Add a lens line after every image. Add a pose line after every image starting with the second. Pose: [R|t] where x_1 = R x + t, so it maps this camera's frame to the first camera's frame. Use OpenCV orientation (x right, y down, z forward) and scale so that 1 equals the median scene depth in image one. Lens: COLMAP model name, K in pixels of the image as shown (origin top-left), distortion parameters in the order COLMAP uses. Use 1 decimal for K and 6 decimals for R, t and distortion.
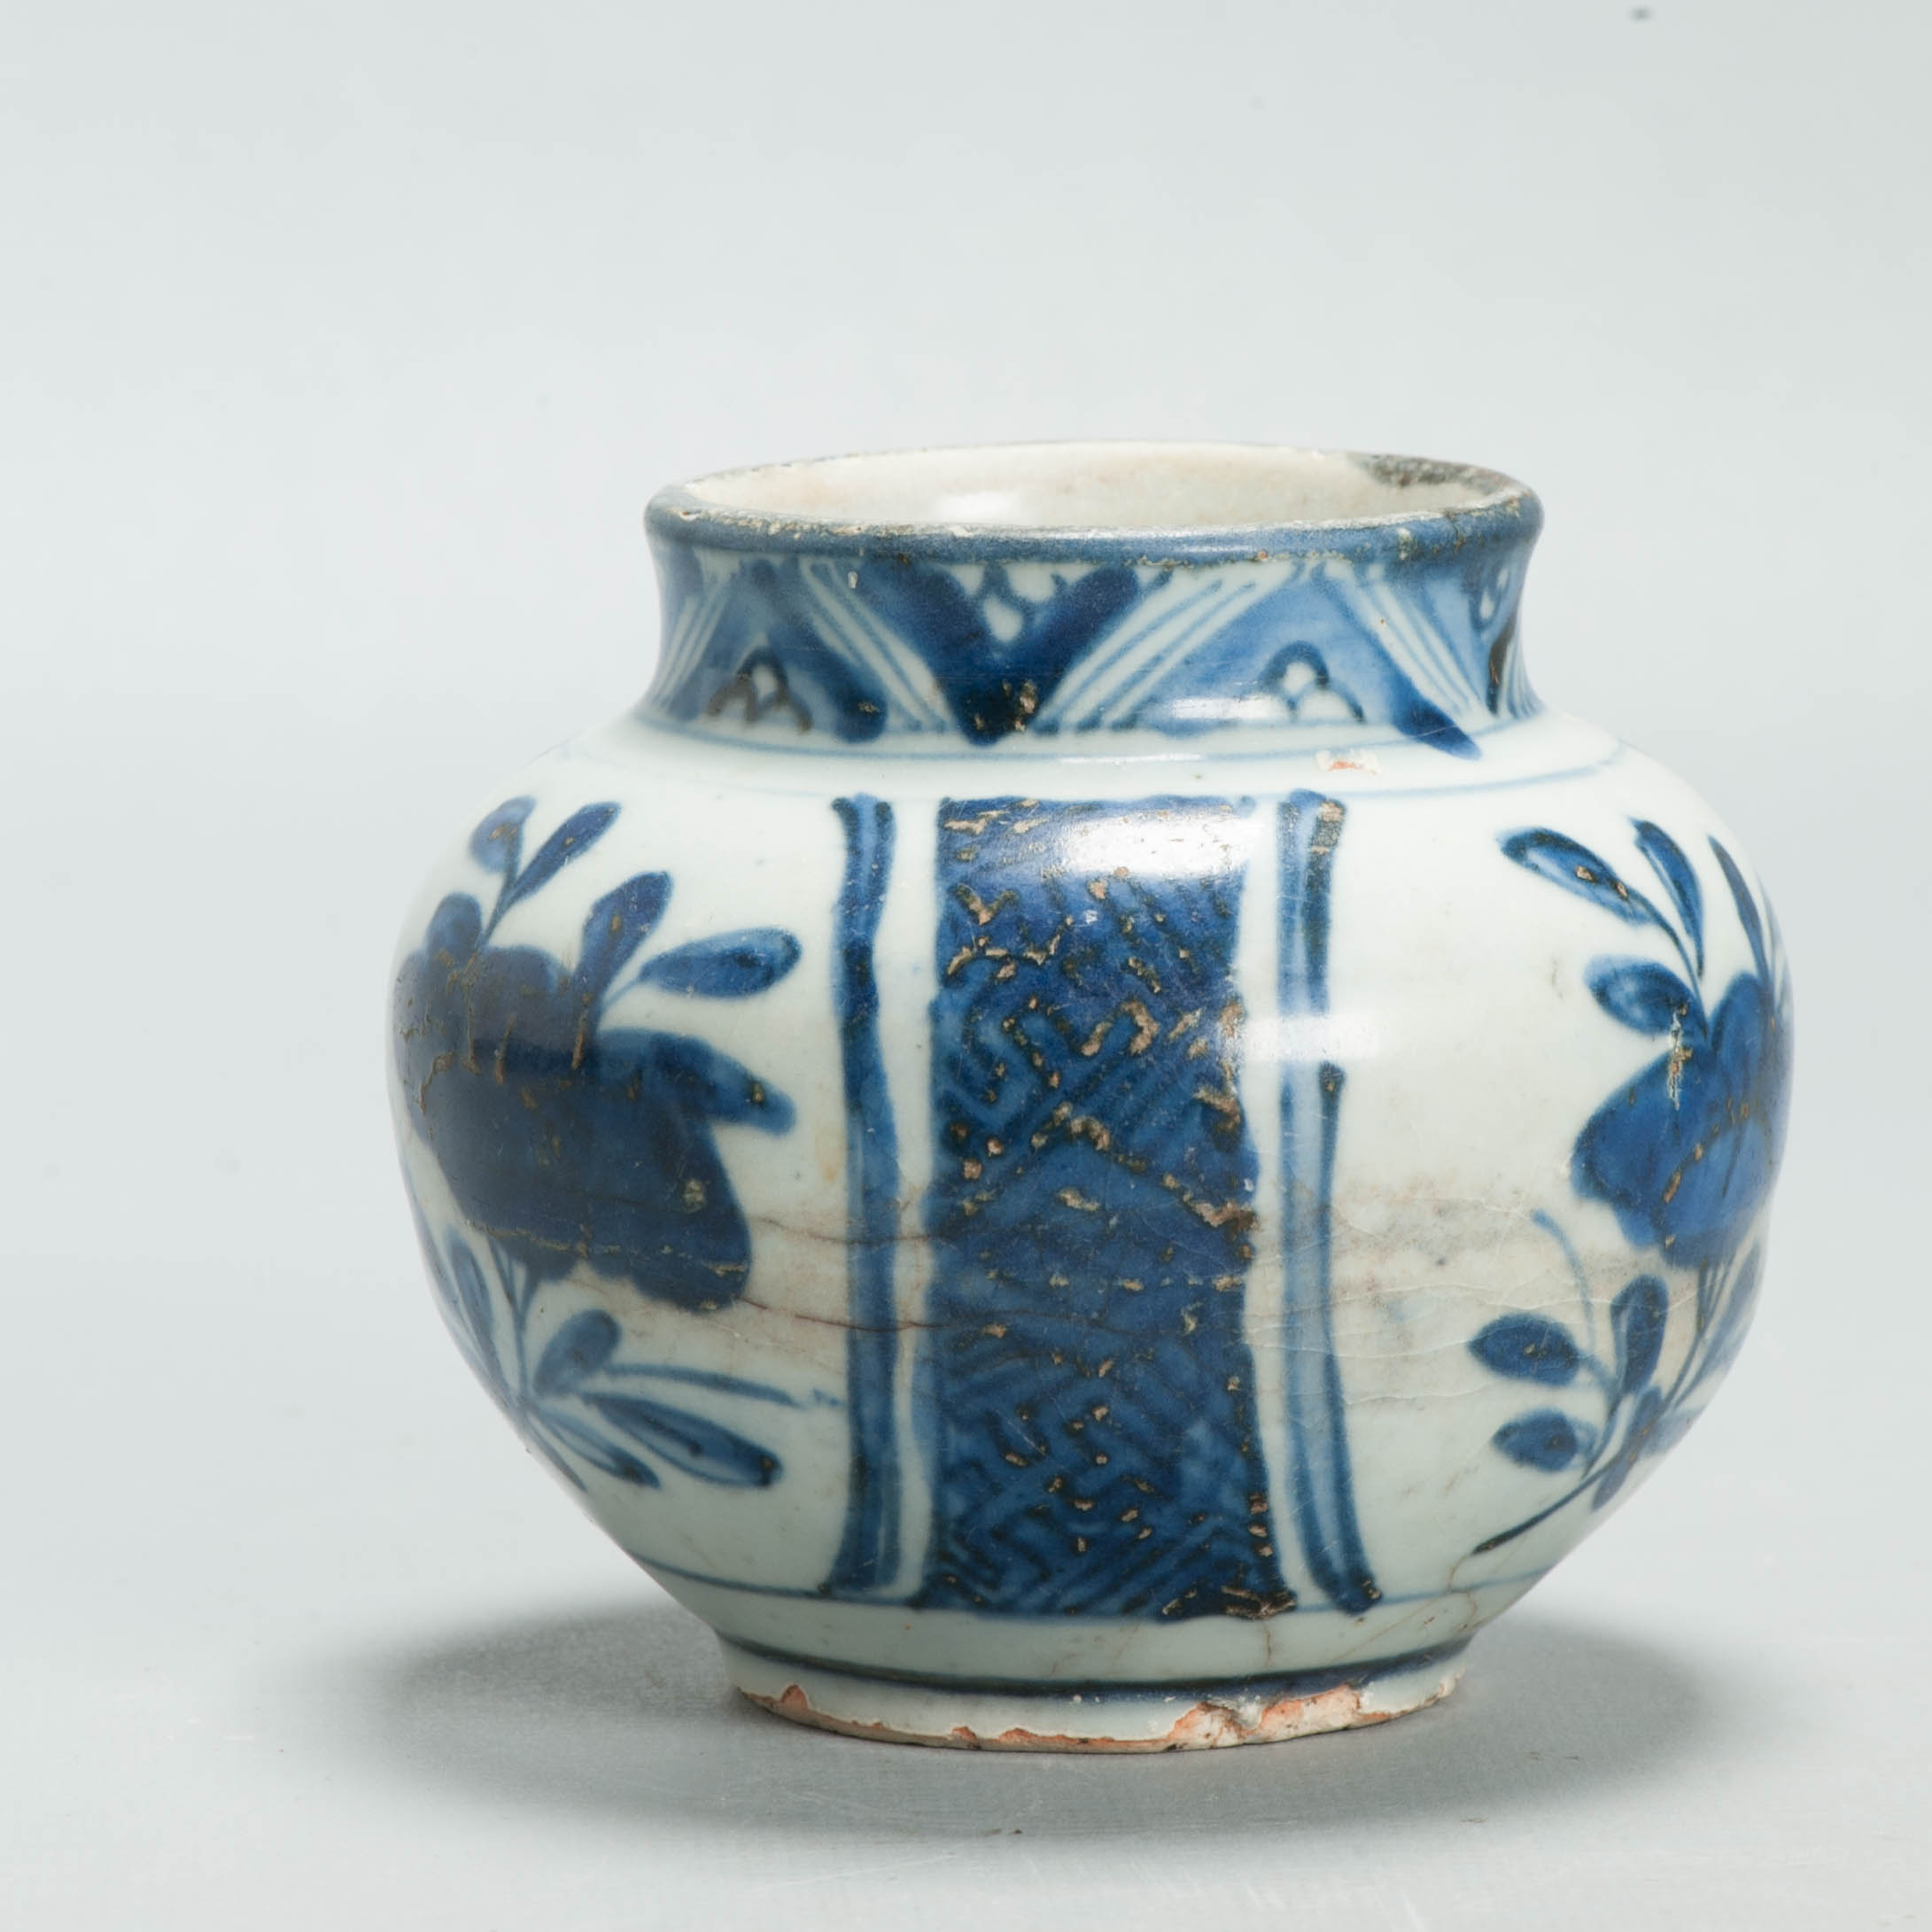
lens RADIAL K [[12701.8, 0, 966.0], [0, 12701.8, 966.0], [0, 0, 1]] dist [-0.099354, 45.951888]
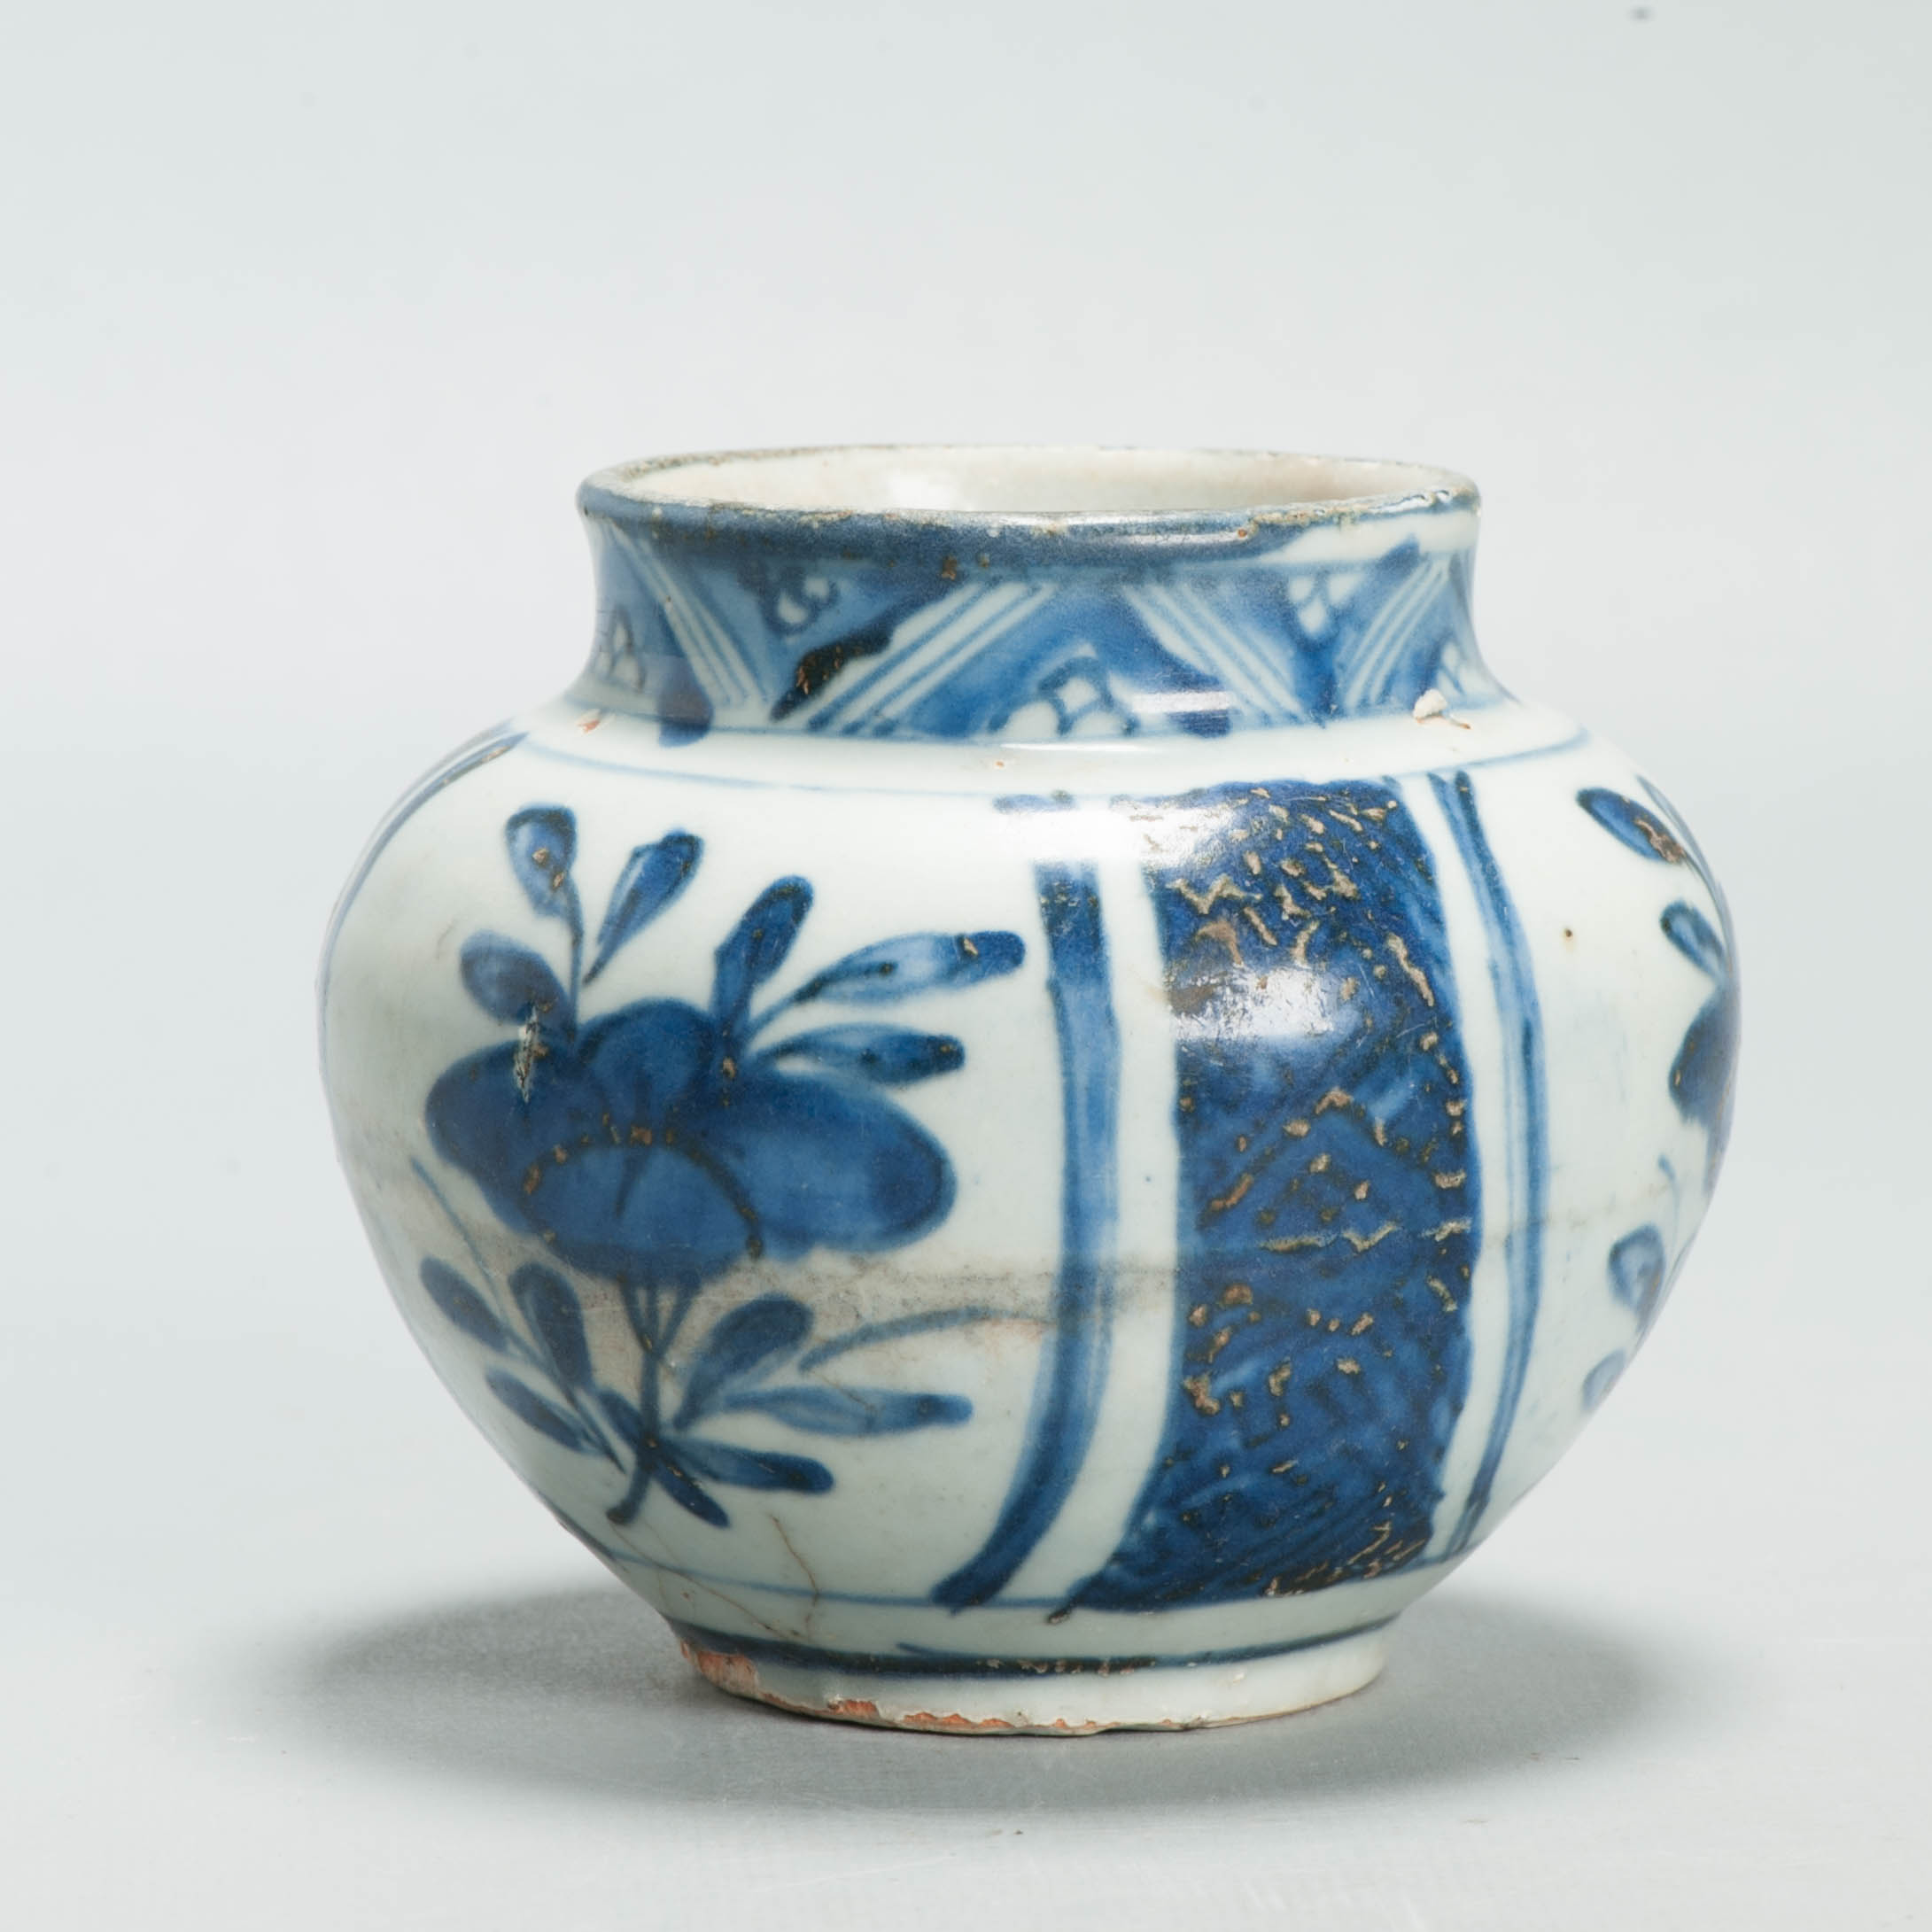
lens RADIAL K [[12701.8, 0, 966.0], [0, 12701.8, 966.0], [0, 0, 1]] dist [-0.099354, 45.951888]
pose [[-0.115838, 0.128751, -0.984888, 1.045944], [-0.137827, 0.979887, 0.144308, -0.149855], [0.983659, 0.152461, -0.095763, 1.136308]]
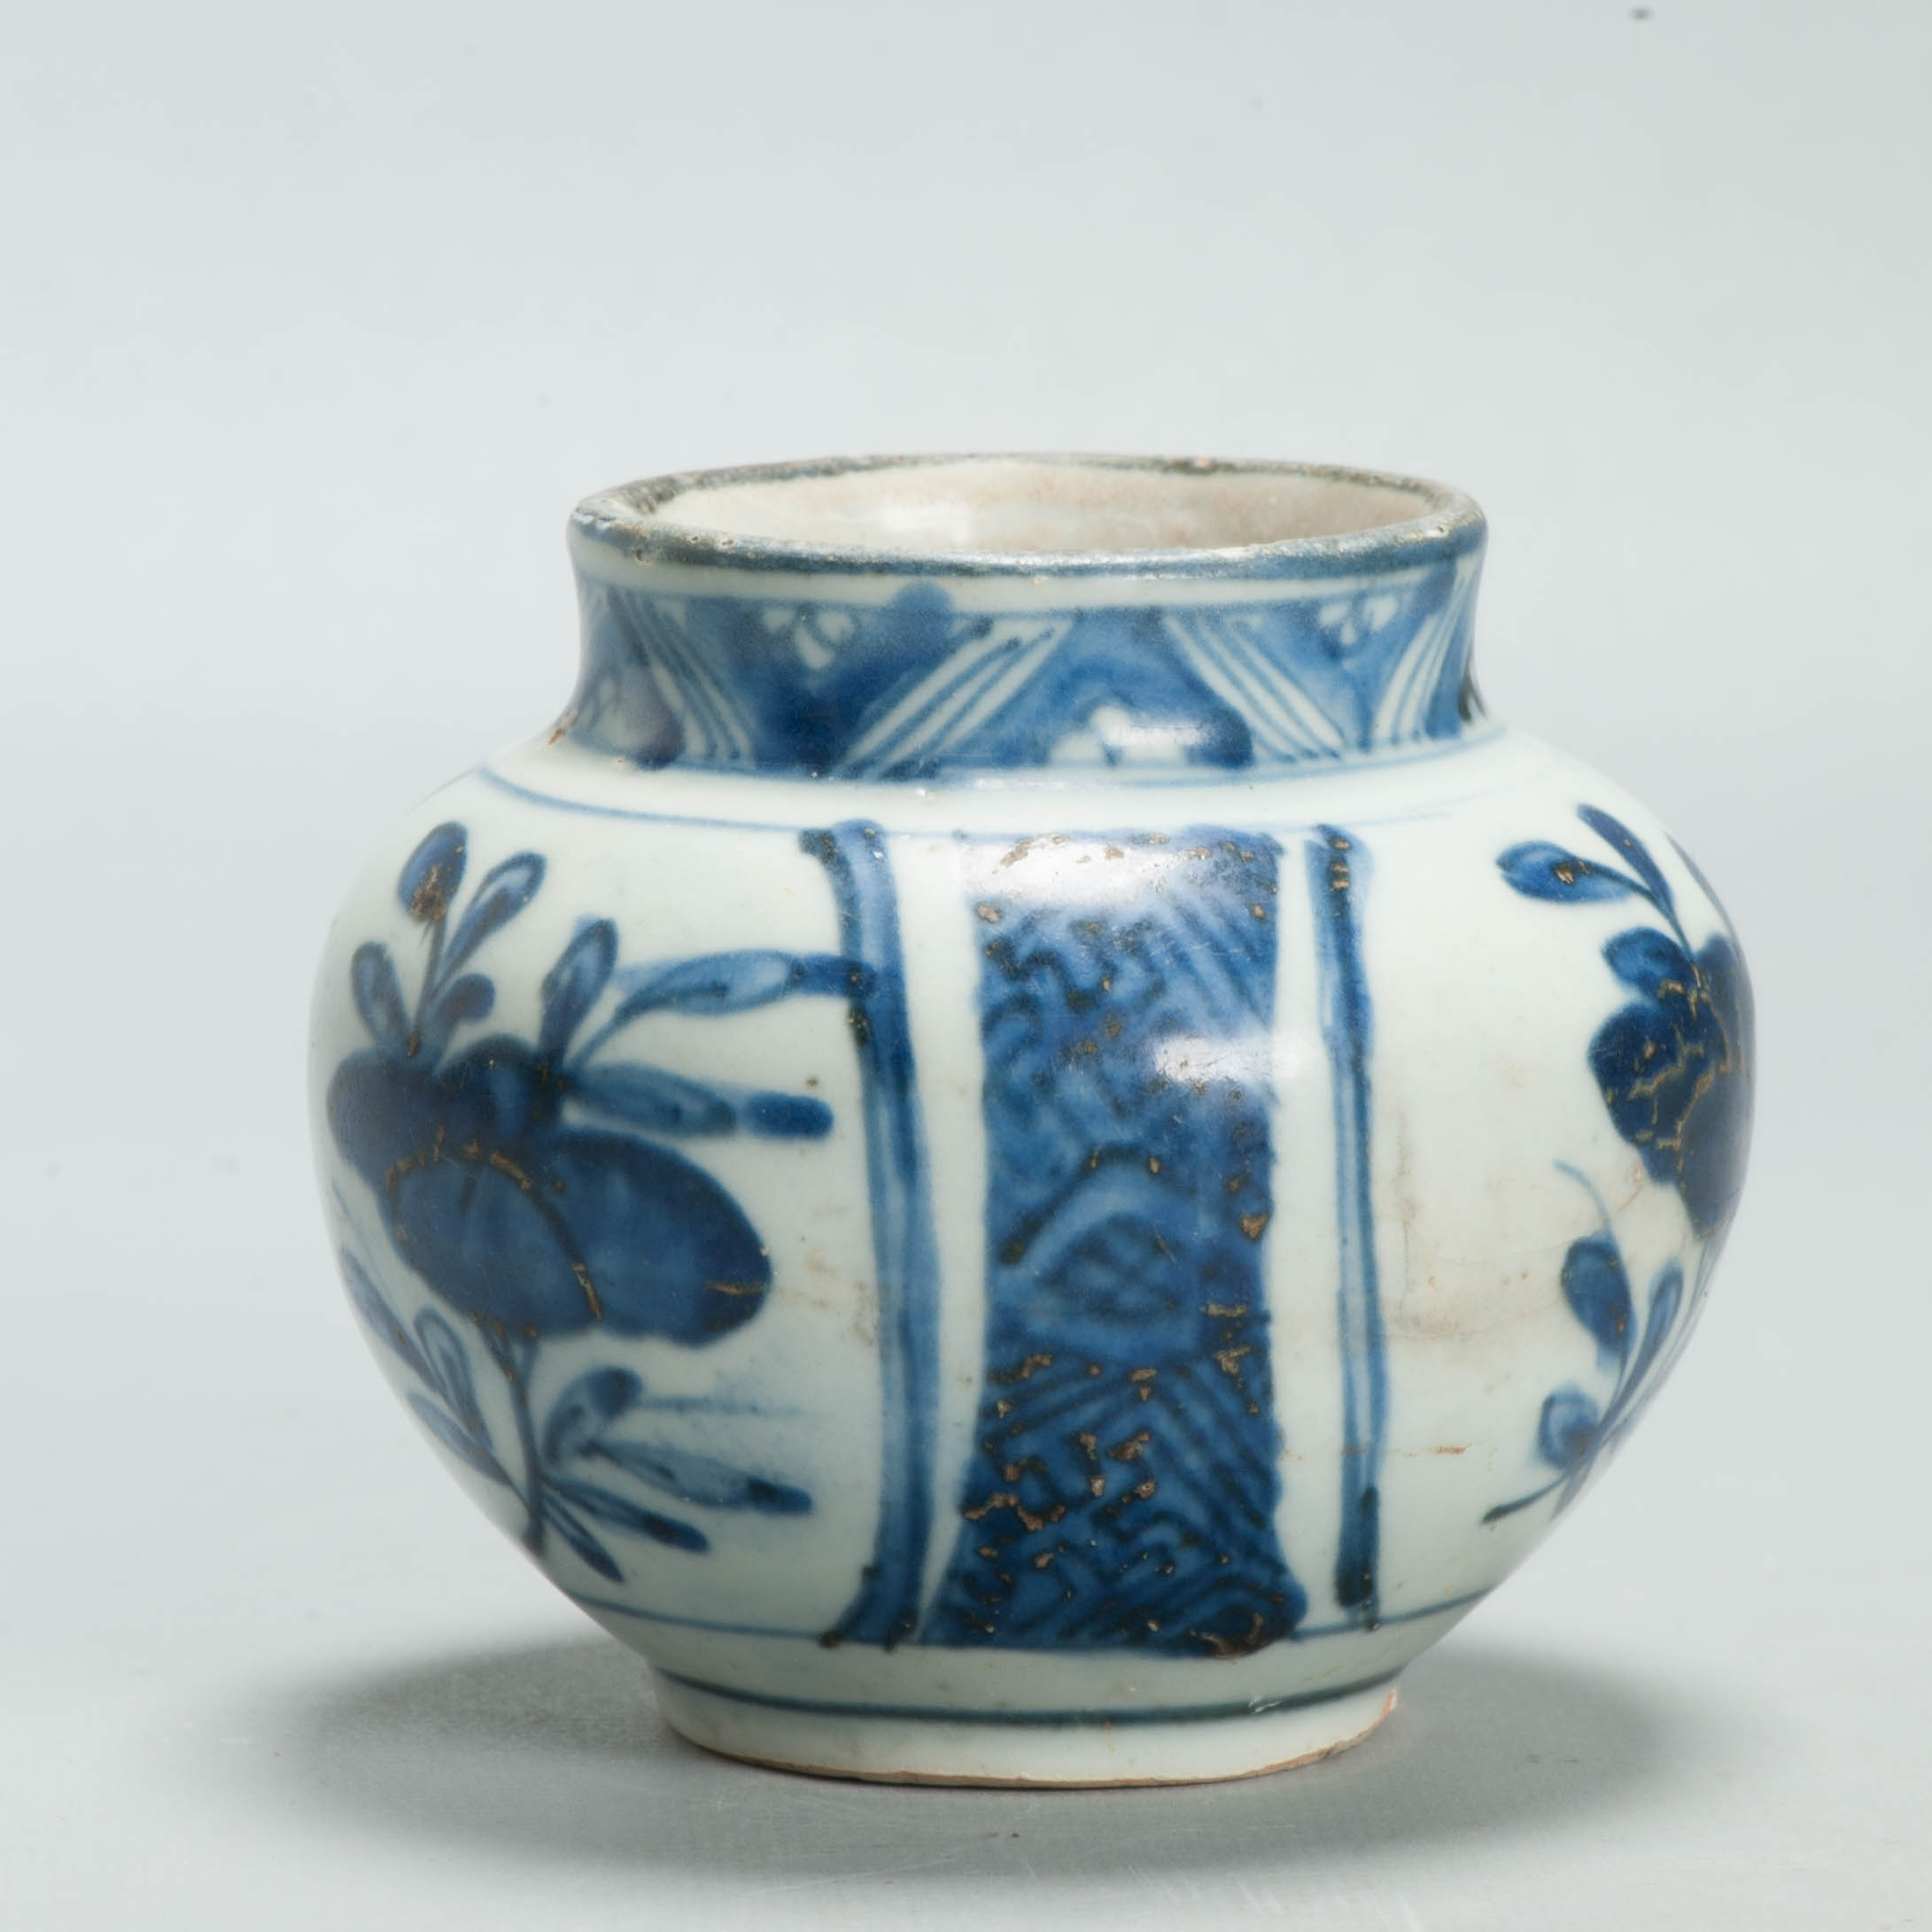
lens RADIAL K [[12701.8, 0, 966.0], [0, 12701.8, 966.0], [0, 0, 1]] dist [-0.099354, 45.951888]
pose [[-0.632624, -0.109770, 0.766640, -0.772391], [0.109315, 0.967337, 0.228712, -0.236810], [-0.766705, 0.228494, -0.599961, 1.659513]]
